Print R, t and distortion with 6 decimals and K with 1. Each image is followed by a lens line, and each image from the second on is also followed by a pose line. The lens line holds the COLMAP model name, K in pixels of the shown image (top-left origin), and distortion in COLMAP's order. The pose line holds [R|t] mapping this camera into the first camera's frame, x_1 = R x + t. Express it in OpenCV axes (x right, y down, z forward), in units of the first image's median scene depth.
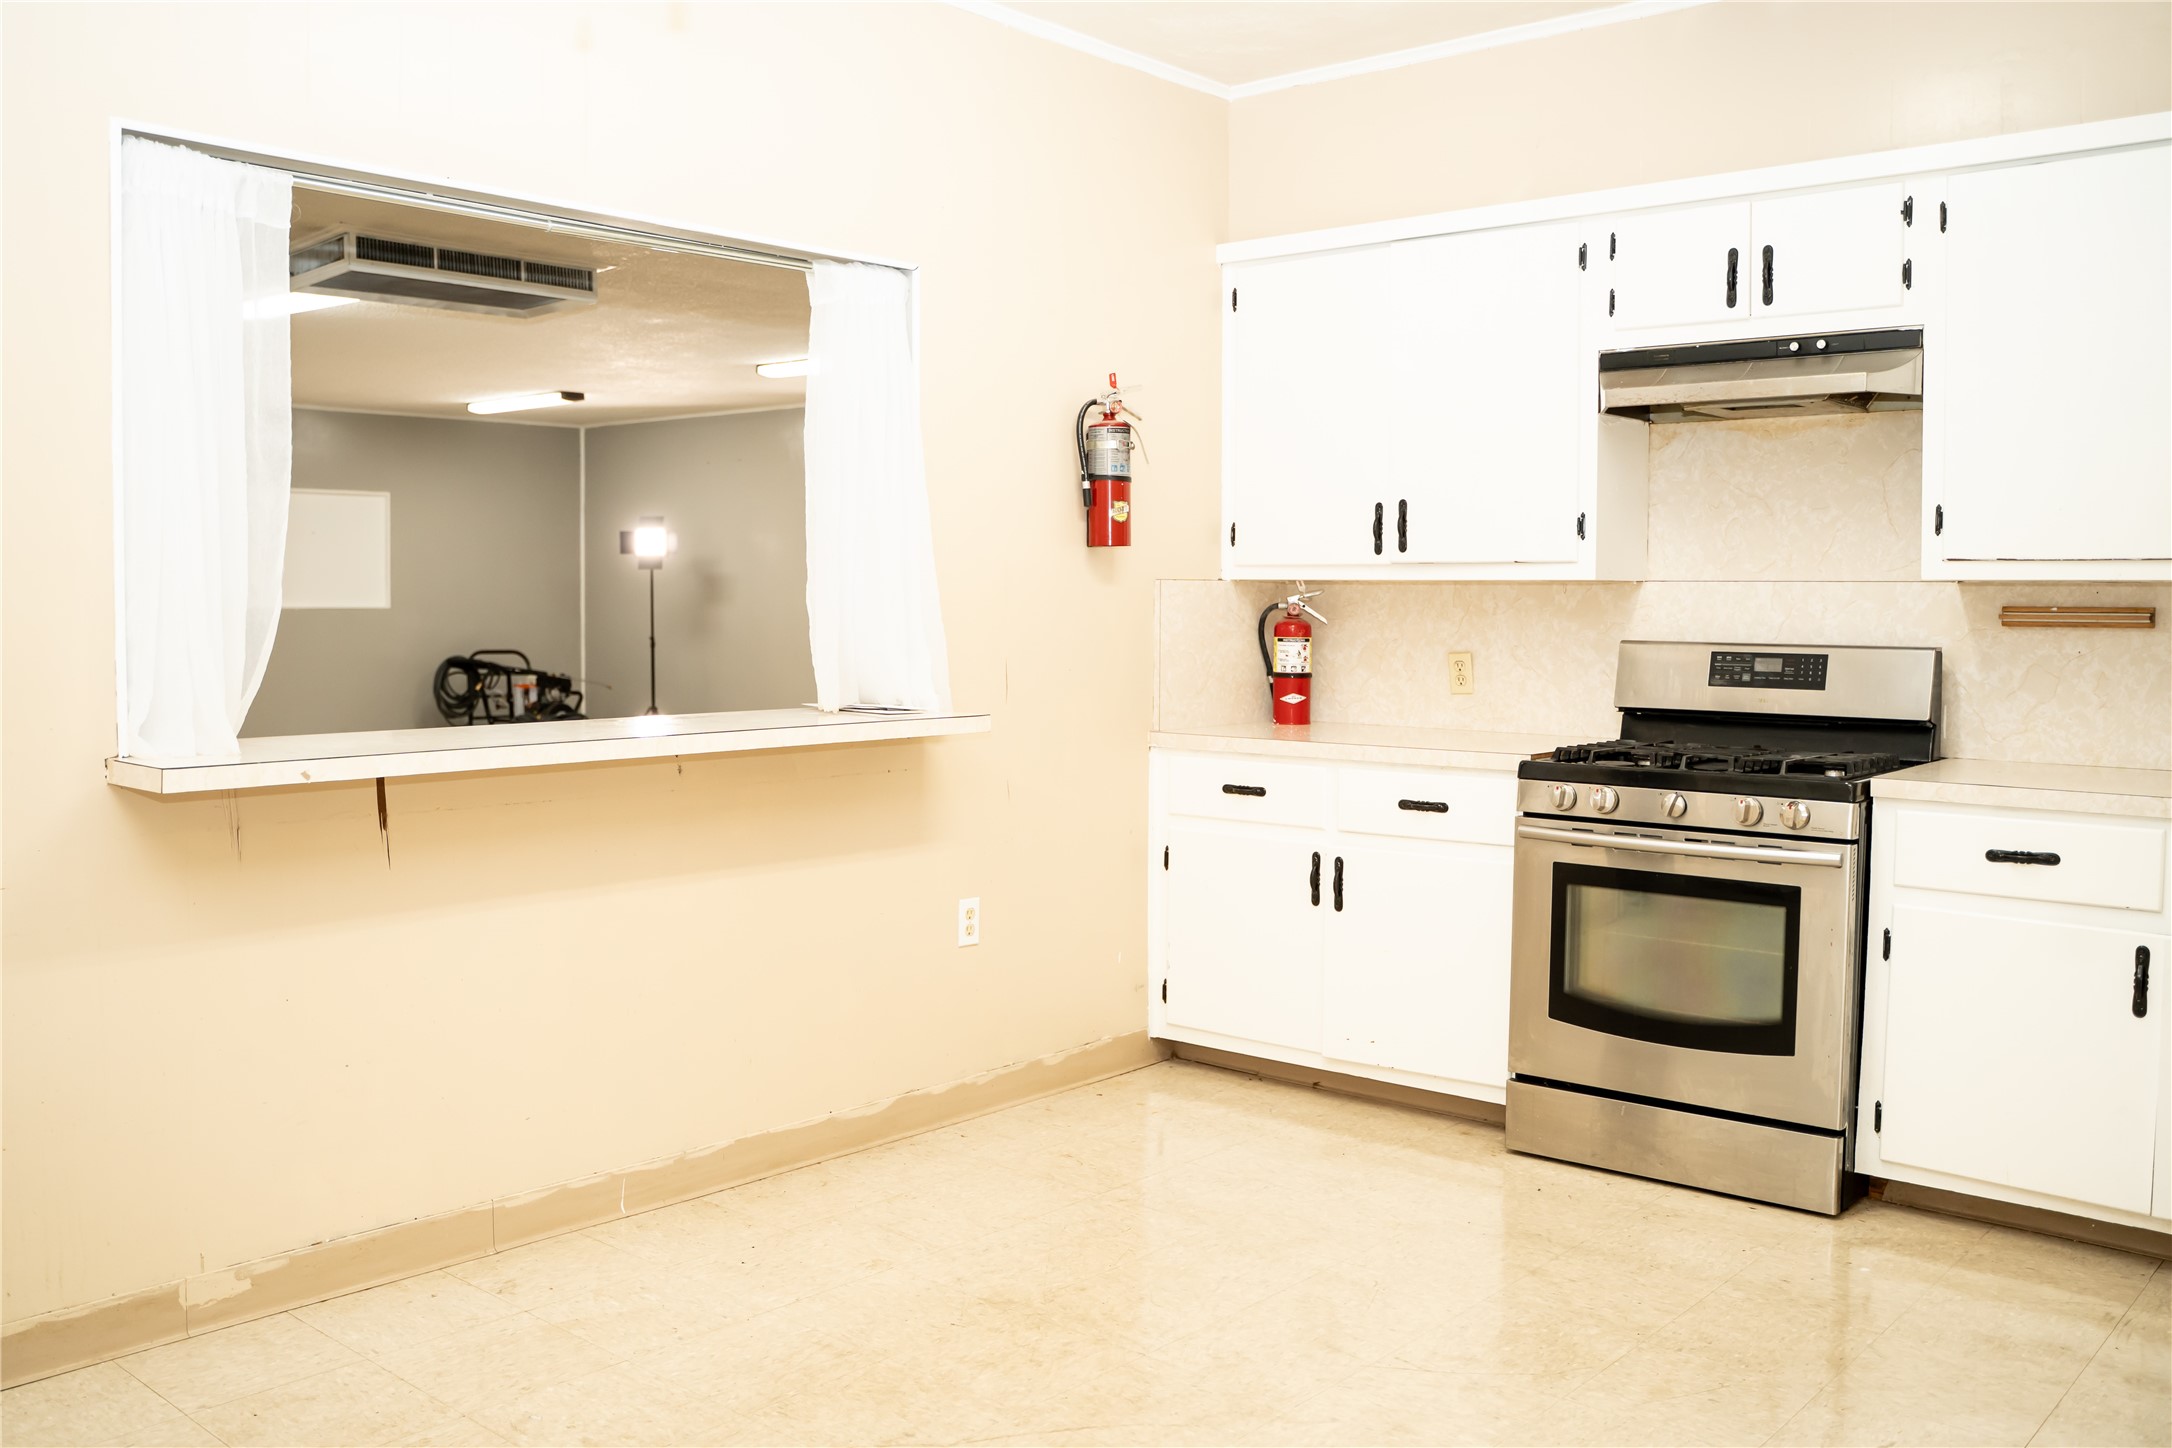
lens RADIAL K [[1859.6, 0, 1086.0], [0, 1859.6, 724.0], [0, 0, 1]] dist [-0.067085, 0.006249]
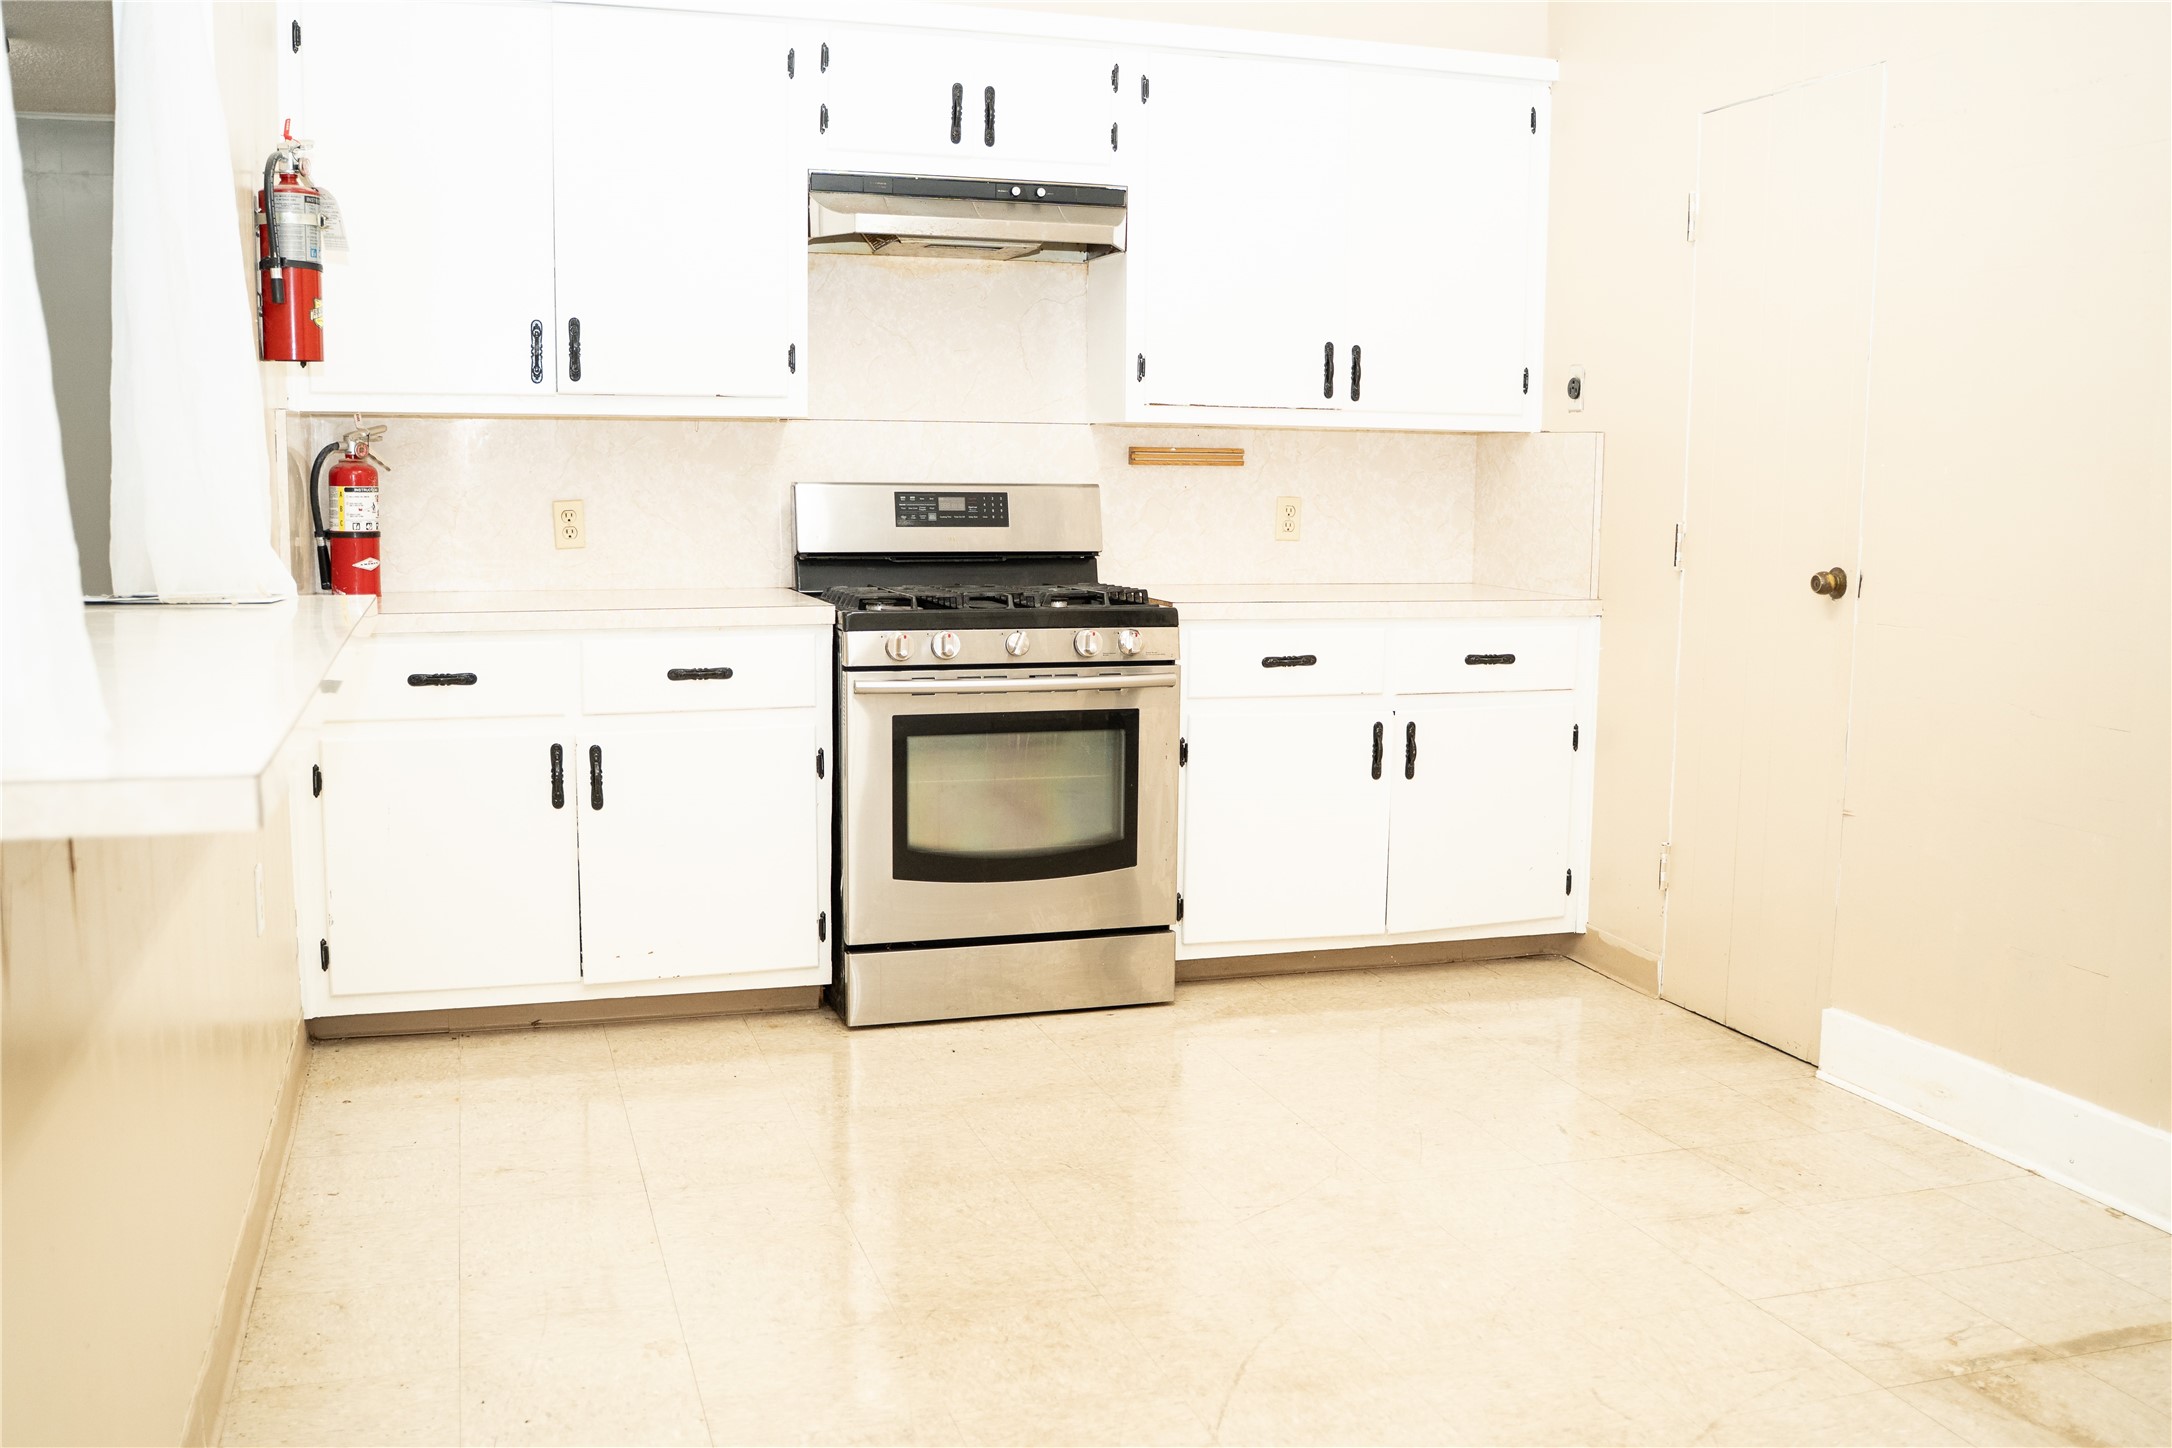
lens RADIAL K [[1935.0, 0, 1085.6], [0, 1935.0, 753.4], [0, 0, 1]] dist [-0.105542, 0.055505]
pose [[0.521680, -0.123880, 0.844099, -0.509614], [0.049170, 0.992123, 0.115215, -0.014728], [-0.851723, -0.018601, 0.523662, 0.379674]]
